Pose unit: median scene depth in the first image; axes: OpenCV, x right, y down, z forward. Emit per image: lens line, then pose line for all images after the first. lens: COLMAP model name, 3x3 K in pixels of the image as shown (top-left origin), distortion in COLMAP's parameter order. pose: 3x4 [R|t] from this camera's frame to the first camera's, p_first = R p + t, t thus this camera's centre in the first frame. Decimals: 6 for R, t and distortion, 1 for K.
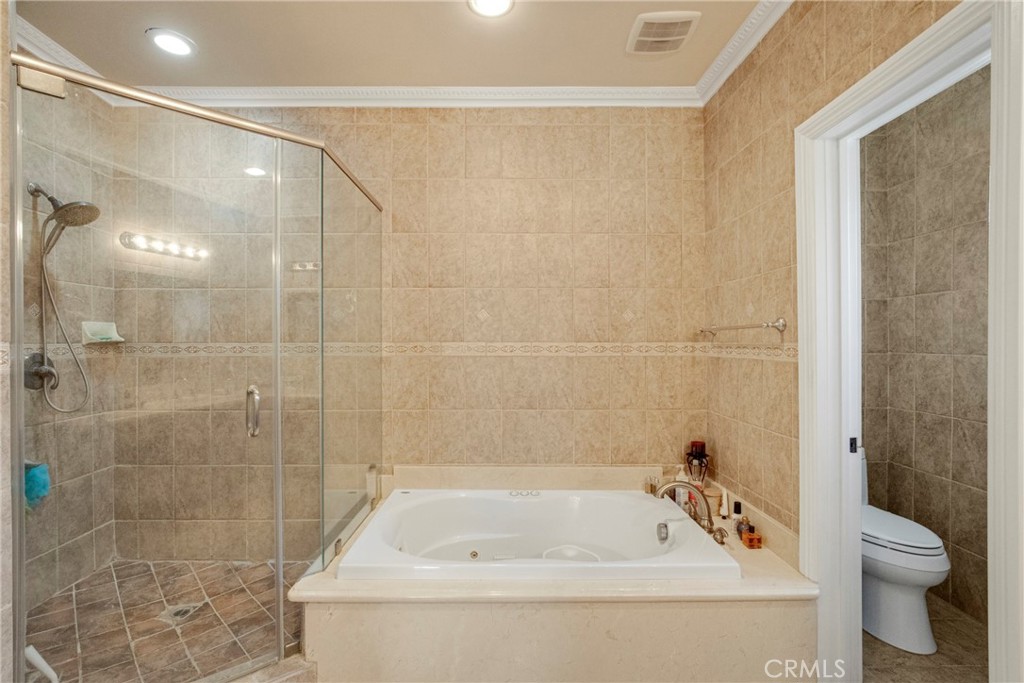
lens RADIAL K [[483.9, 0, 512.1], [0, 483.9, 343.4], [0, 0, 1]] dist [-0.007250, -0.000810]
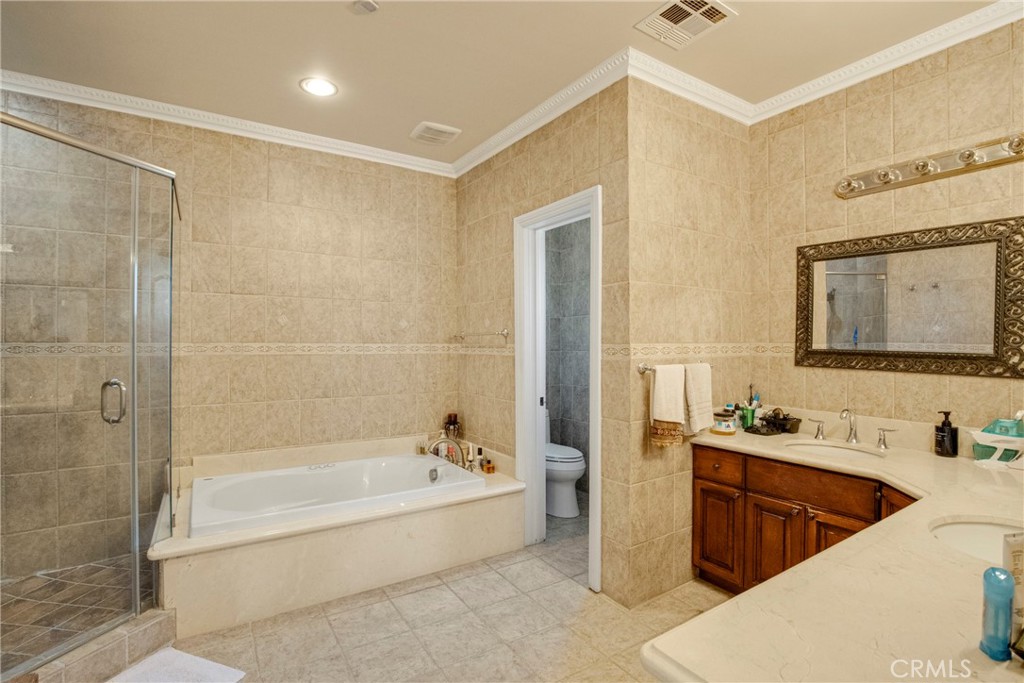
lens RADIAL K [[483.9, 0, 513.7], [0, 483.9, 348.5], [0, 0, 1]] dist [-0.007250, -0.000810]
pose [[0.851707, -0.002384, 0.524012, -0.204120], [-0.001571, 0.999974, 0.007102, 0.001442], [-0.524015, -0.006872, 0.851681, -0.301451]]
